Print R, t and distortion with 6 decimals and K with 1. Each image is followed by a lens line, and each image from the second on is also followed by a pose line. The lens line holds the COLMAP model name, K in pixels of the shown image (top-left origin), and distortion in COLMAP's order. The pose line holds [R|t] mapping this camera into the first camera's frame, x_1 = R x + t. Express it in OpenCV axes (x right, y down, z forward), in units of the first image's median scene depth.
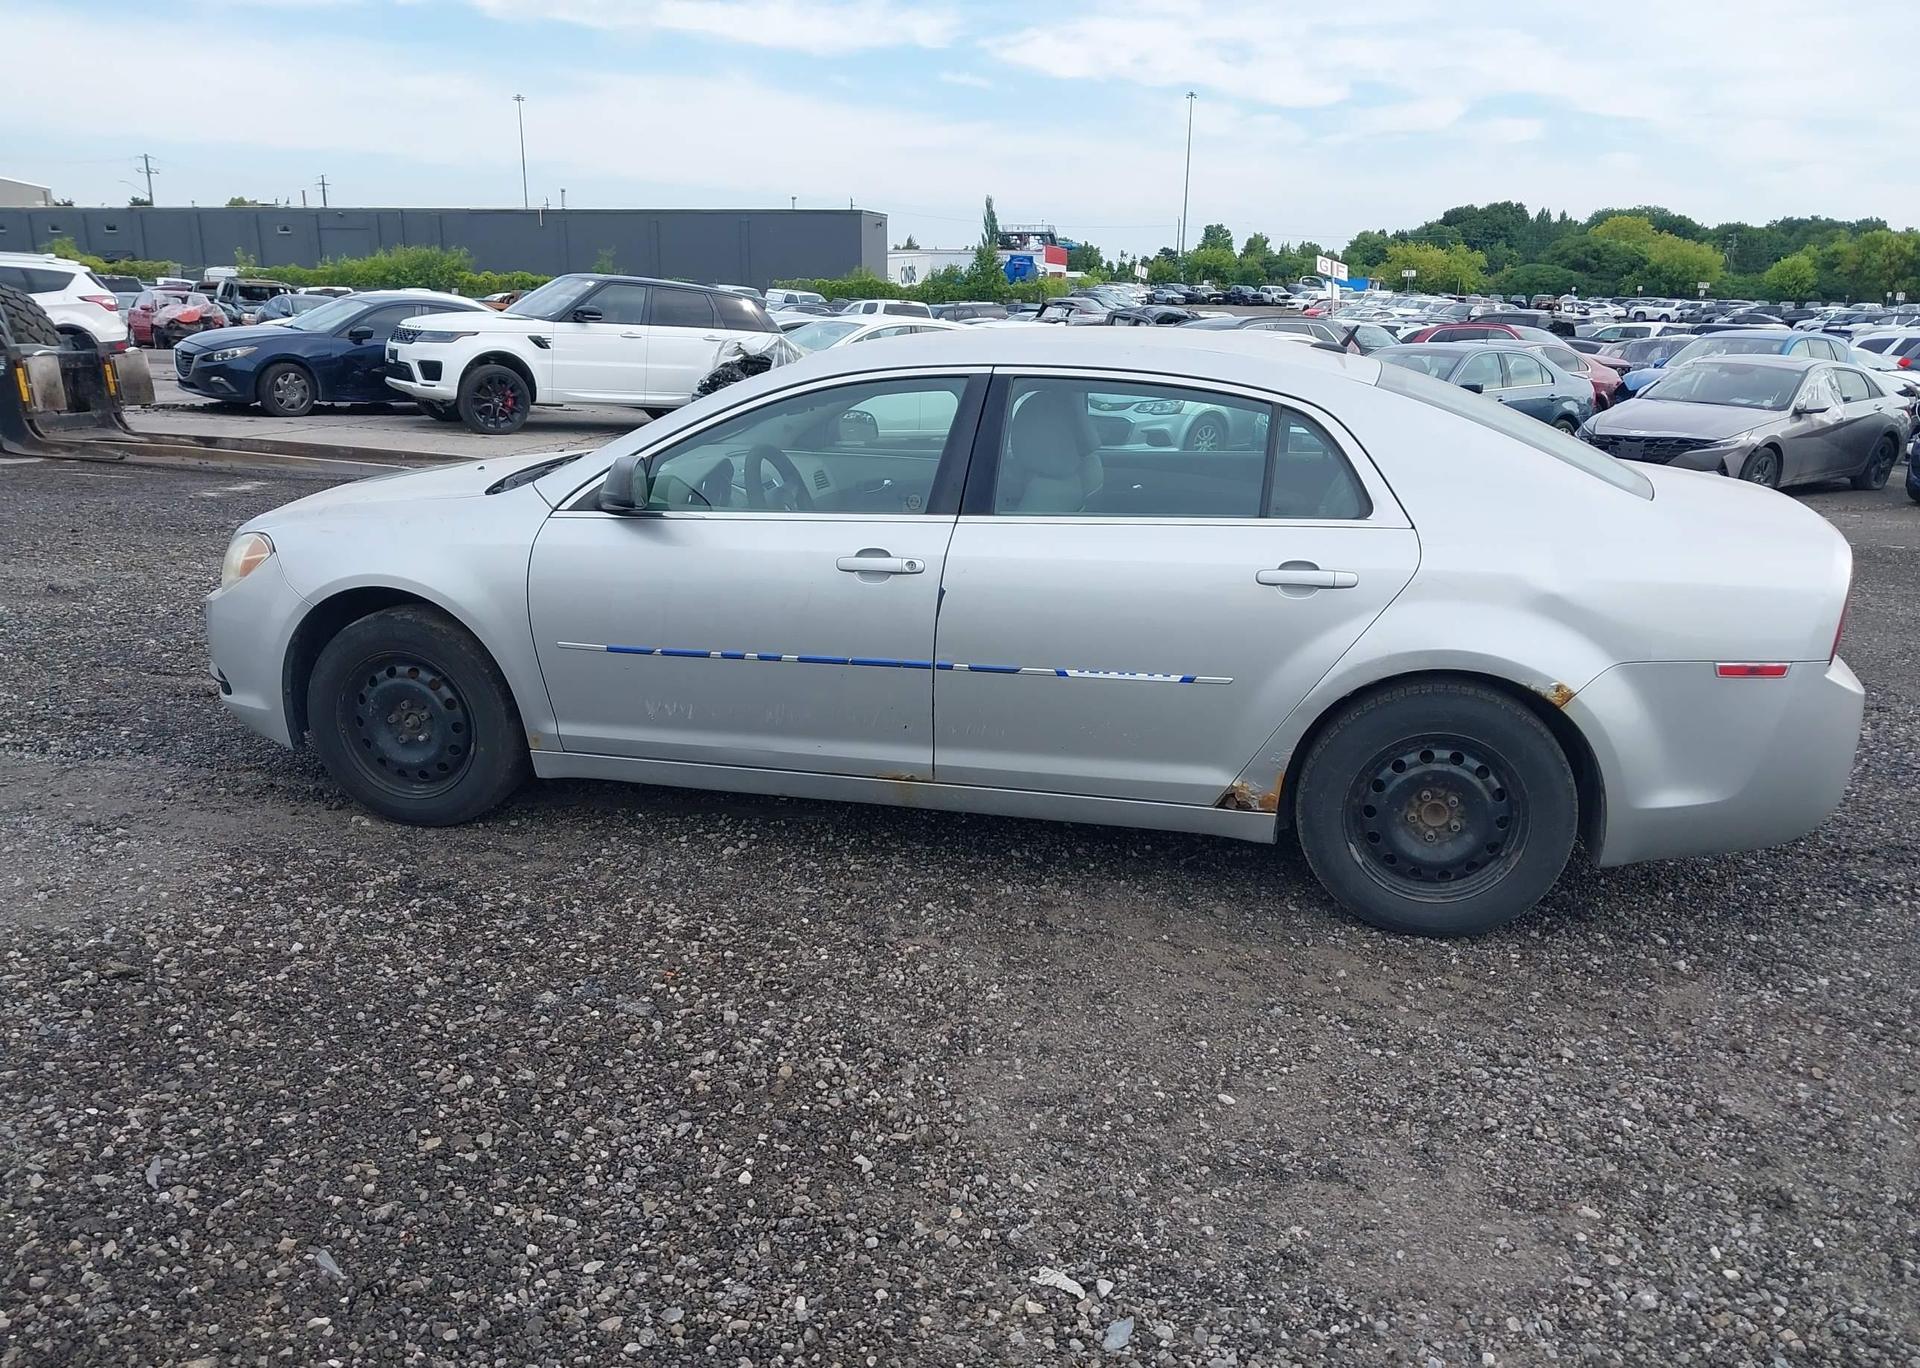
lens RADIAL K [[1511.3, 0, 960.9], [0, 1511.3, 732.1], [0, 0, 1]] dist [0.006059, 0.003712]
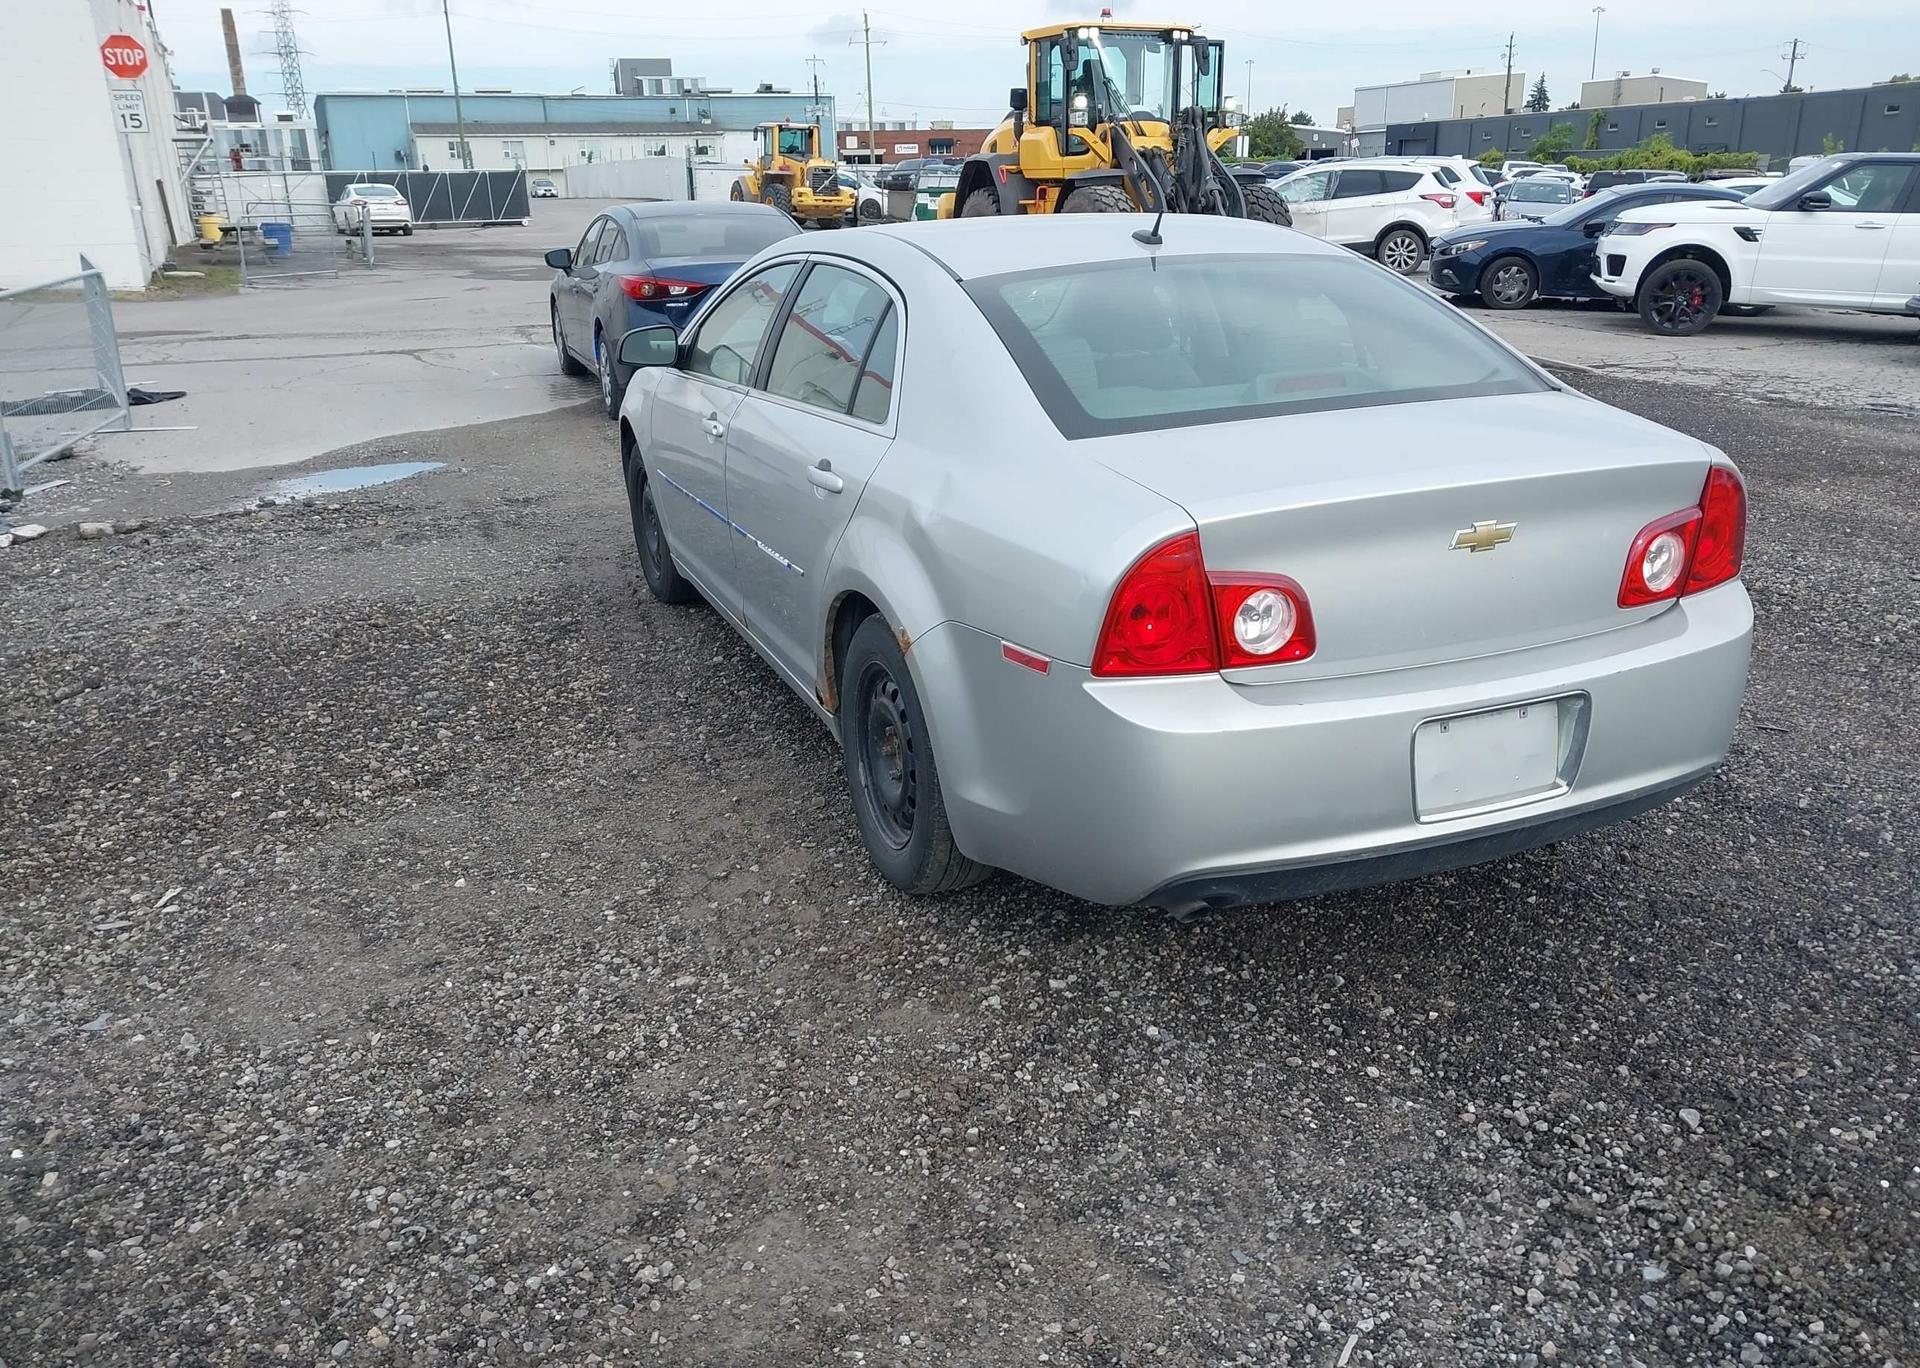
lens RADIAL K [[1511.6, 0, 964.7], [0, 1511.6, 733.9], [0, 0, 1]] dist [0.011395, -0.005646]
pose [[0.579874, 0.252670, -0.774535, 0.228722], [-0.202024, 0.965595, 0.163747, -0.025338], [0.789261, 0.061522, 0.610968, 0.102805]]
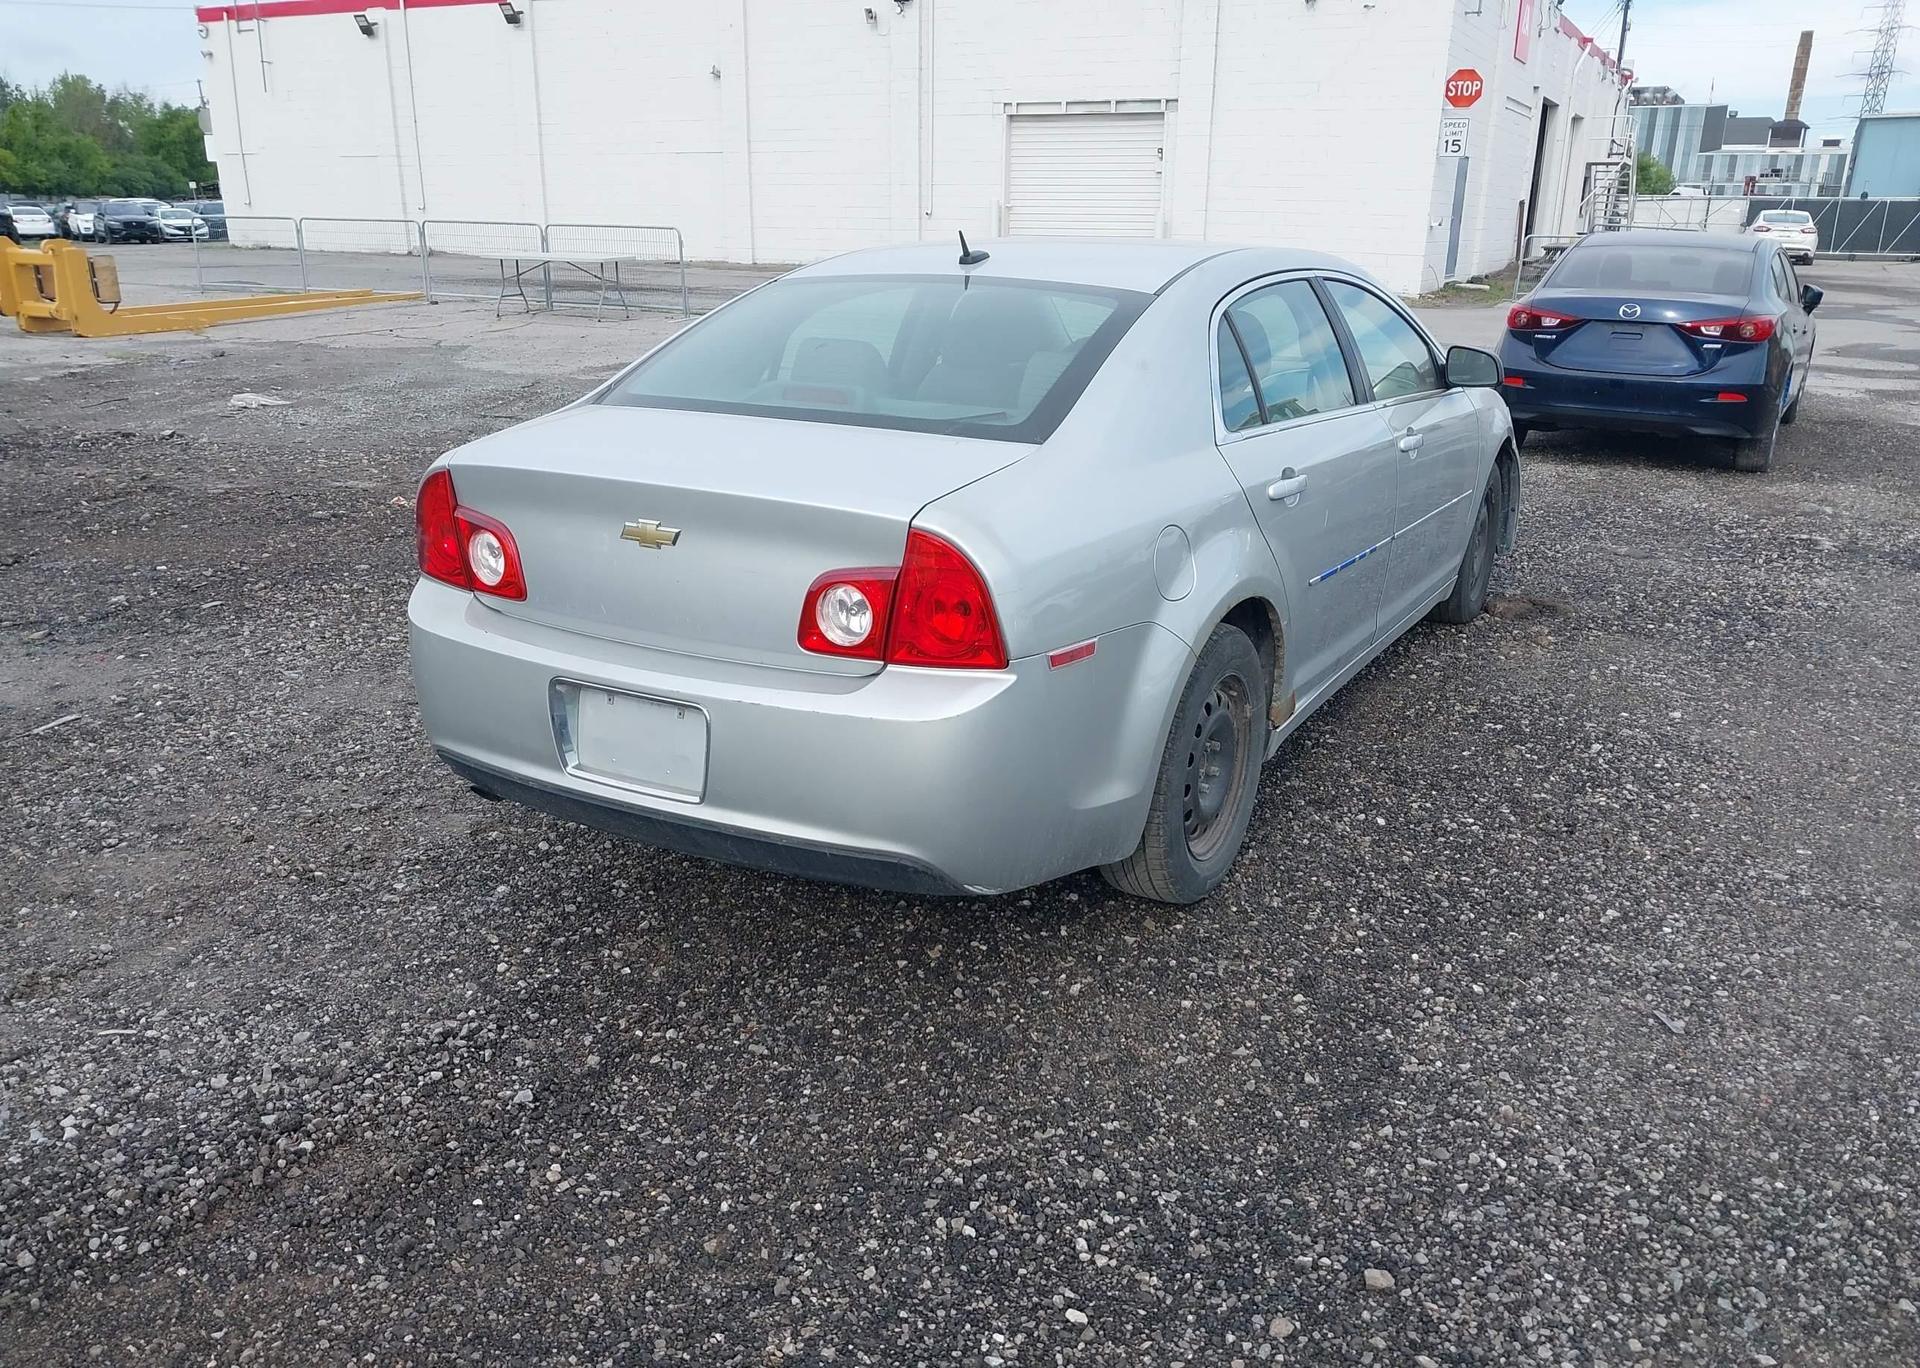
lens RADIAL K [[1511.3, 0, 960.9], [0, 1511.3, 732.1], [0, 0, 1]] dist [0.006059, 0.003712]
pose [[-0.273867, 0.294595, -0.915538, 0.283087], [-0.291752, 0.881630, 0.370957, -0.082801], [0.916448, 0.368703, -0.155501, 0.305428]]
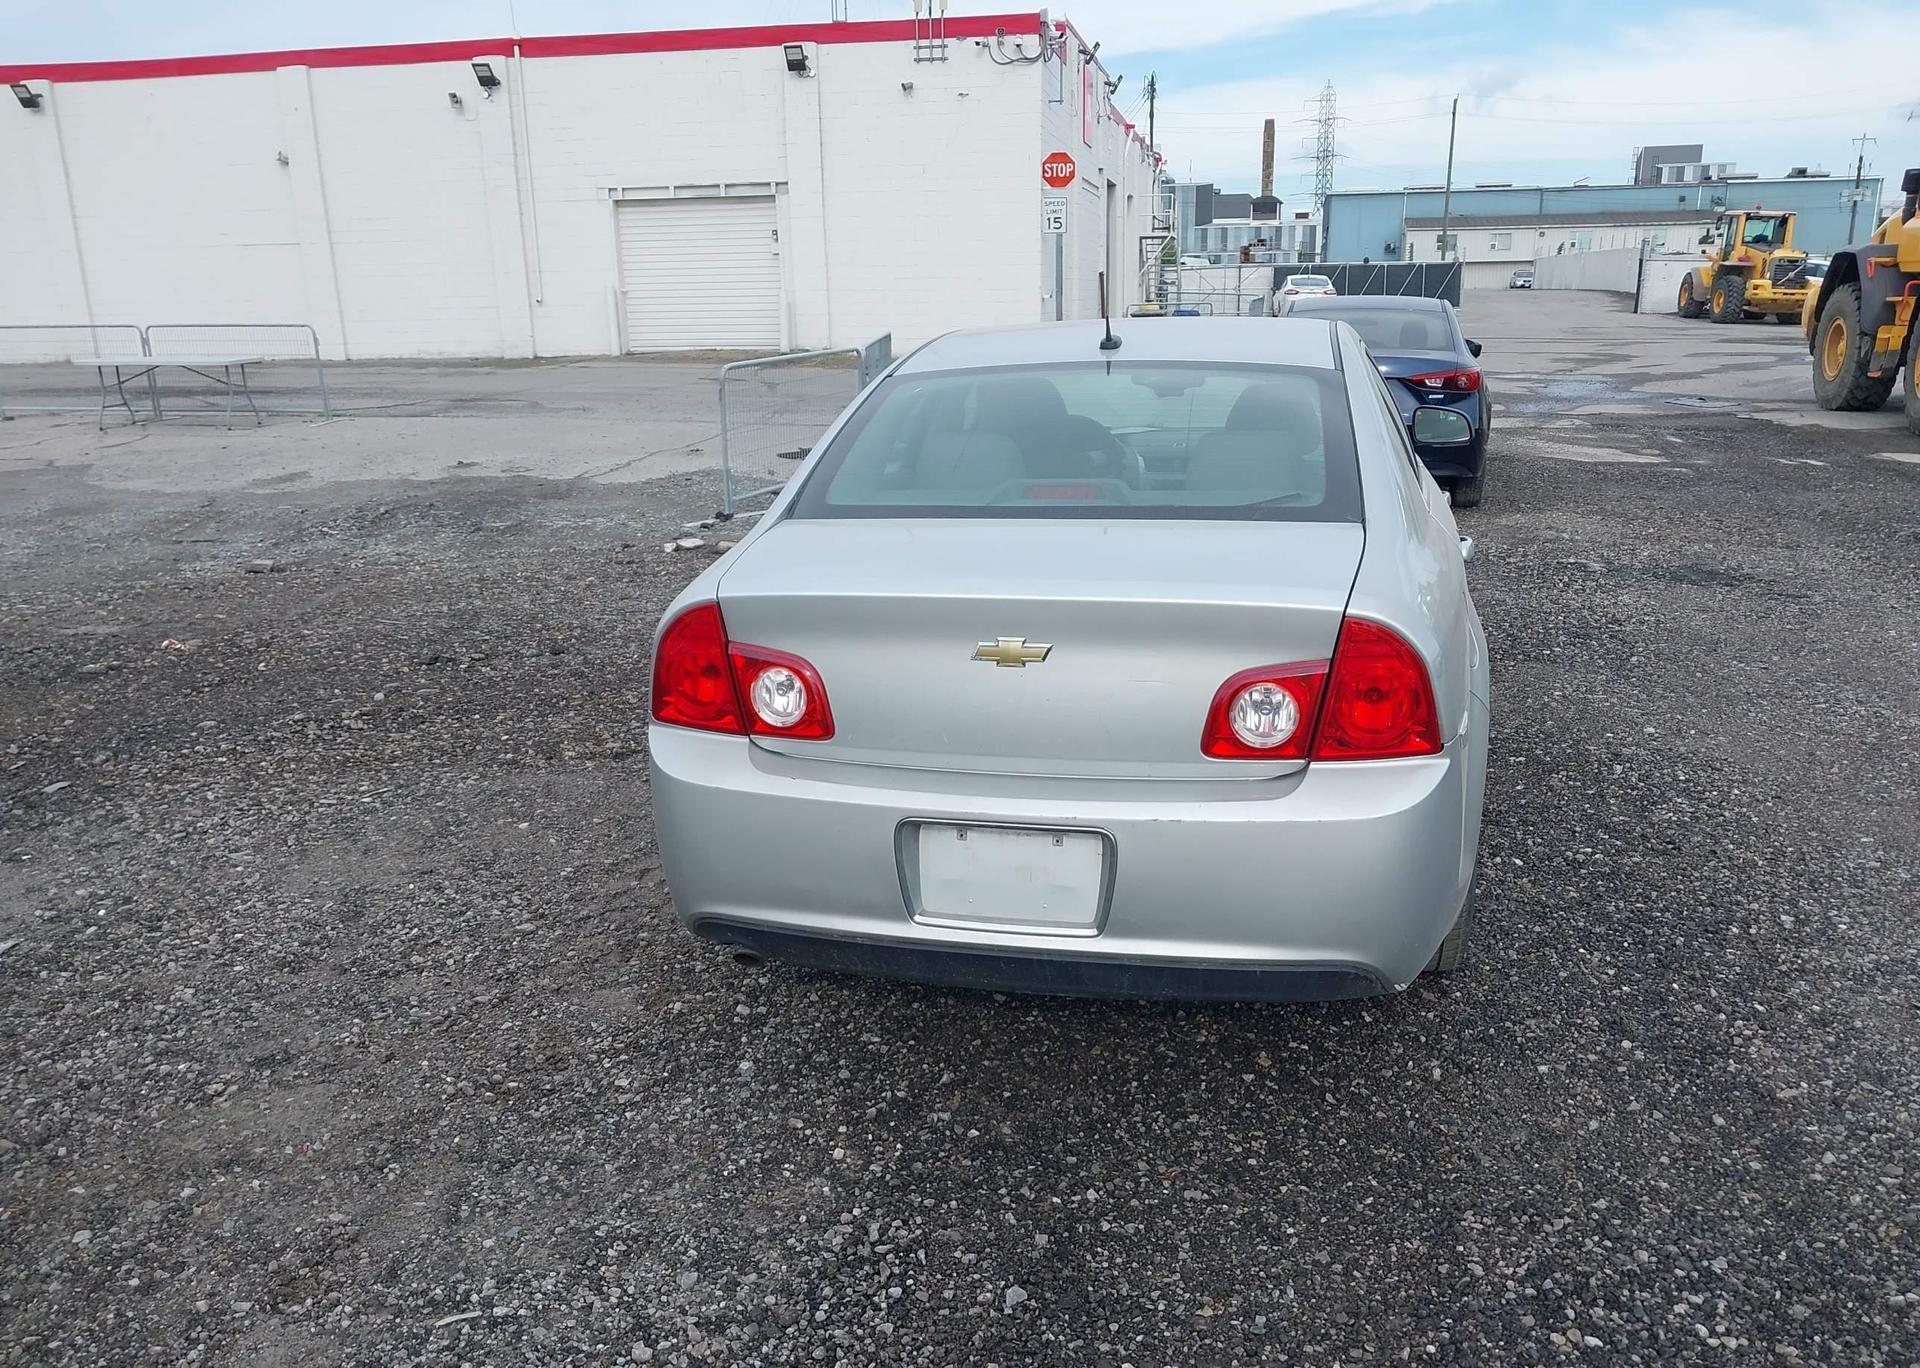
lens RADIAL K [[1511.6, 0, 964.7], [0, 1511.6, 733.9], [0, 0, 1]] dist [0.011395, -0.005646]
pose [[0.010427, 0.265795, -0.963973, 0.282947], [-0.270191, 0.928915, 0.253206, -0.059774], [0.962750, 0.257816, 0.081501, 0.224636]]
